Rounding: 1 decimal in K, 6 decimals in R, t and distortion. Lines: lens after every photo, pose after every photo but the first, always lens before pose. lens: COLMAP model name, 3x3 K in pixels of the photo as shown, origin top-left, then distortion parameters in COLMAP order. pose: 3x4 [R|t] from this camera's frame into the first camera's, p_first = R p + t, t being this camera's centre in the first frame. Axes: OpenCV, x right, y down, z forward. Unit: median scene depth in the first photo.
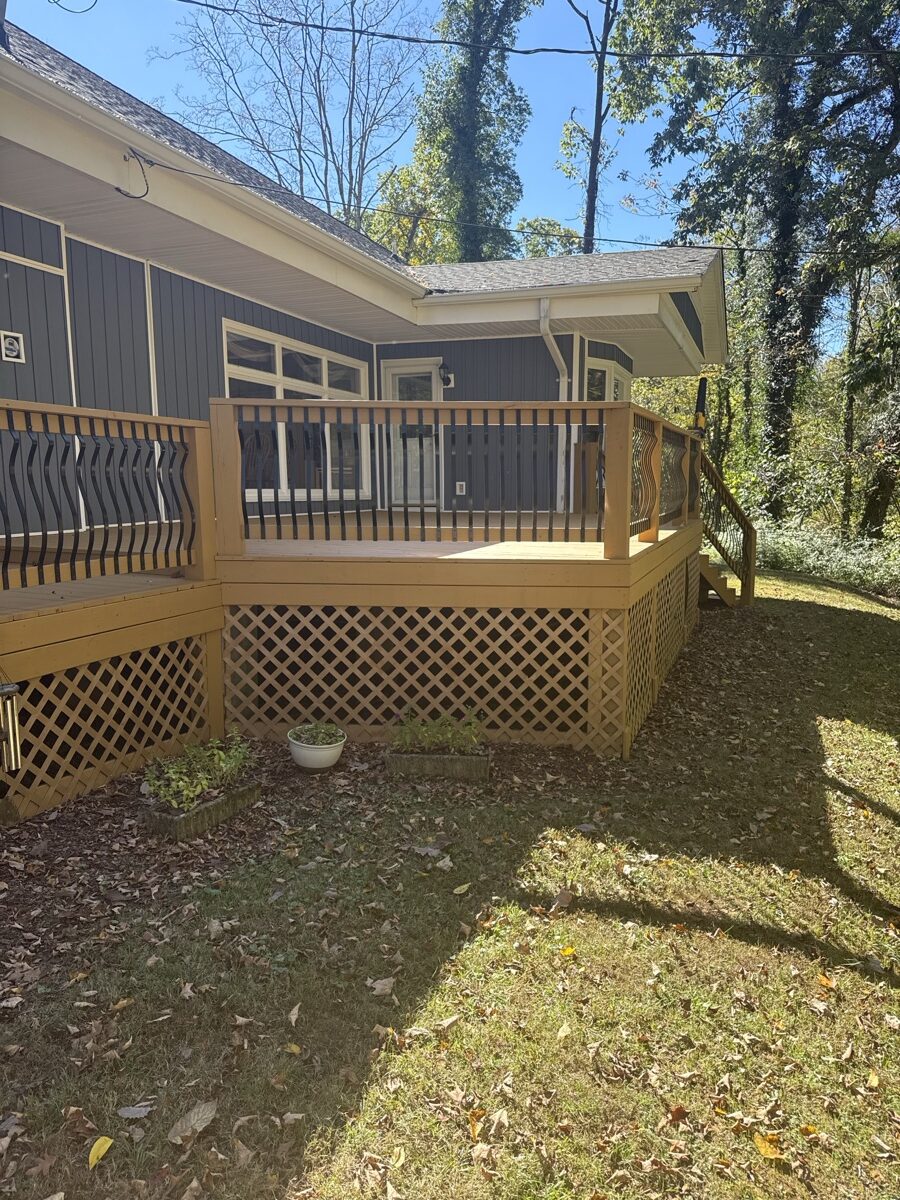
lens RADIAL K [[839.1, 0, 448.7], [0, 839.1, 601.7], [0, 0, 1]] dist [0.016977, -0.013880]
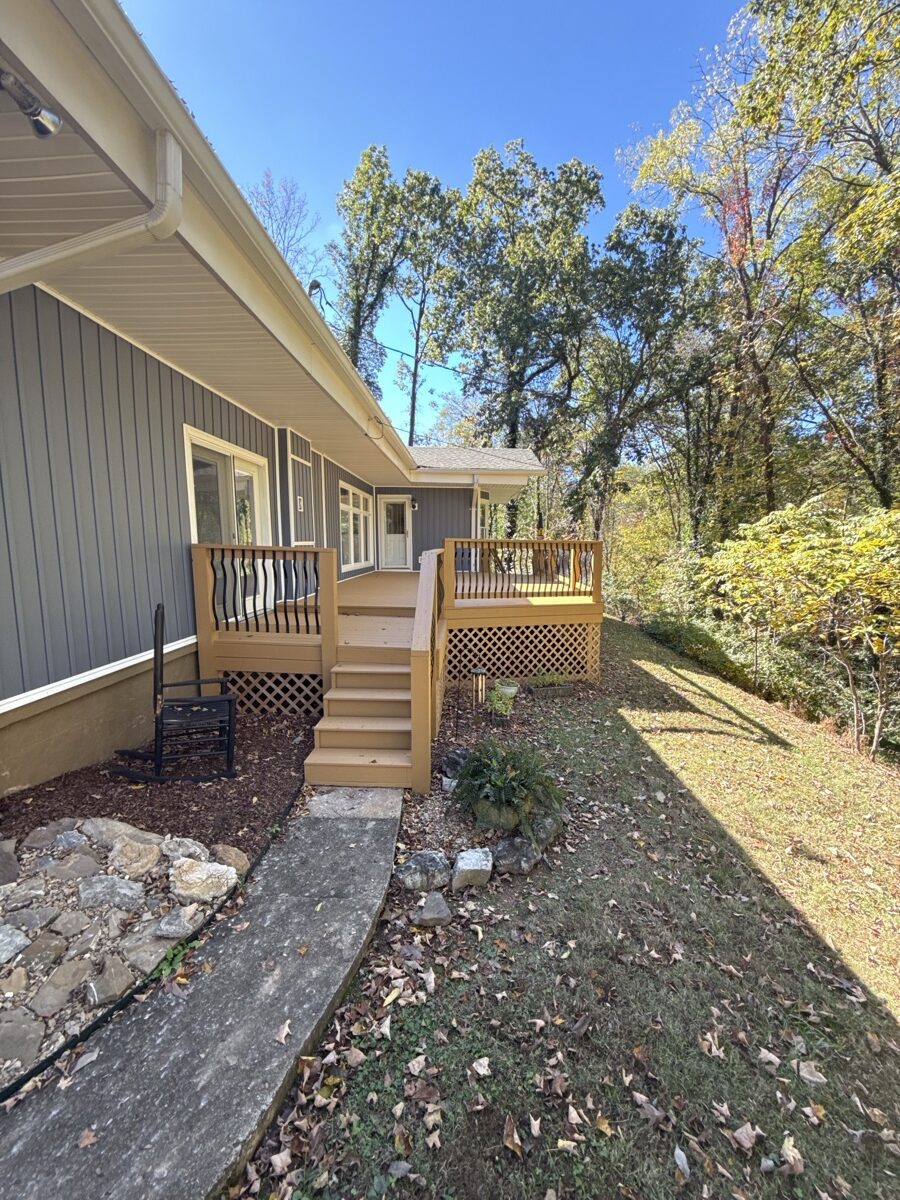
lens RADIAL K [[475.0, 0, 449.0], [0, 475.0, 597.8], [0, 0, 1]] dist [-0.010646, -0.000024]
pose [[0.946019, -0.033712, 0.322353, -0.657244], [0.041699, 0.998970, -0.017903, -0.056995], [-0.321418, 0.030379, 0.946450, -0.192908]]
